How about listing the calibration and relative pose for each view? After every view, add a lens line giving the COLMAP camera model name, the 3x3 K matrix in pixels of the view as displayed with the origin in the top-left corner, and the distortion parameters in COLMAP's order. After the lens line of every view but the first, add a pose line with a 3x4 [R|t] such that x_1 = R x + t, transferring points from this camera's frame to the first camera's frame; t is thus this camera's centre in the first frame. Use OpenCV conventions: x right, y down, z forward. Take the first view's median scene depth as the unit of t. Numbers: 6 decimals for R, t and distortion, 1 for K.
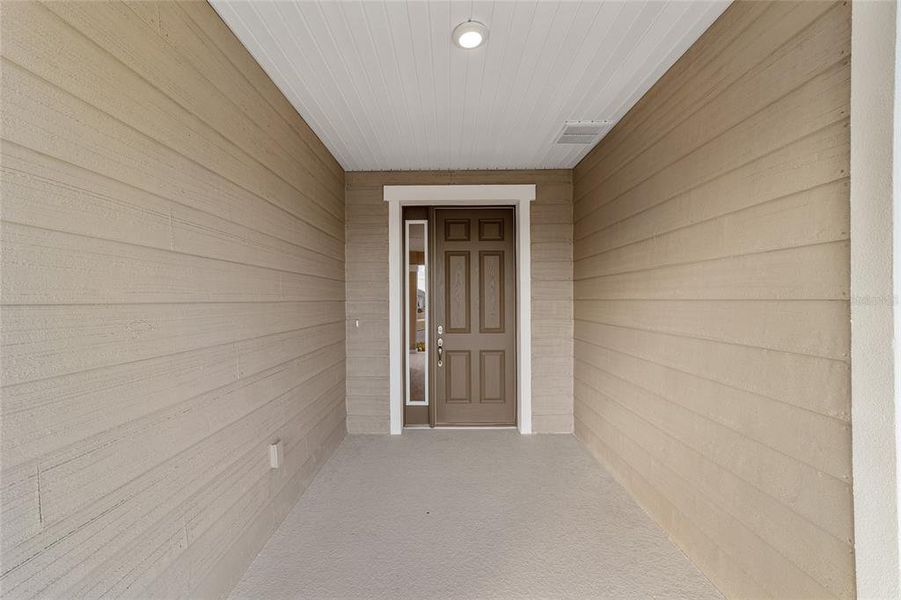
lens RADIAL K [[350.0, 0, 449.6], [0, 350.0, 298.3], [0, 0, 1]] dist [-0.004309, 0.000905]
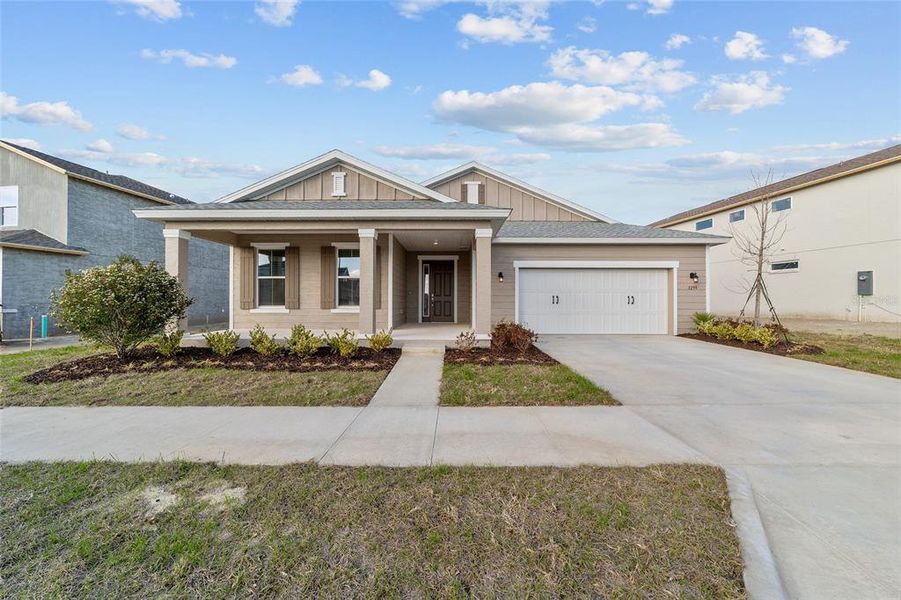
lens RADIAL K [[350.0, 0, 450.3], [0, 350.0, 300.7], [0, 0, 1]] dist [-0.004309, 0.000905]
pose [[0.999953, 0.008222, -0.005044, 0.171372], [-0.008242, 0.999959, -0.003876, 0.159451], [0.005012, 0.003918, 0.999980, -2.562251]]
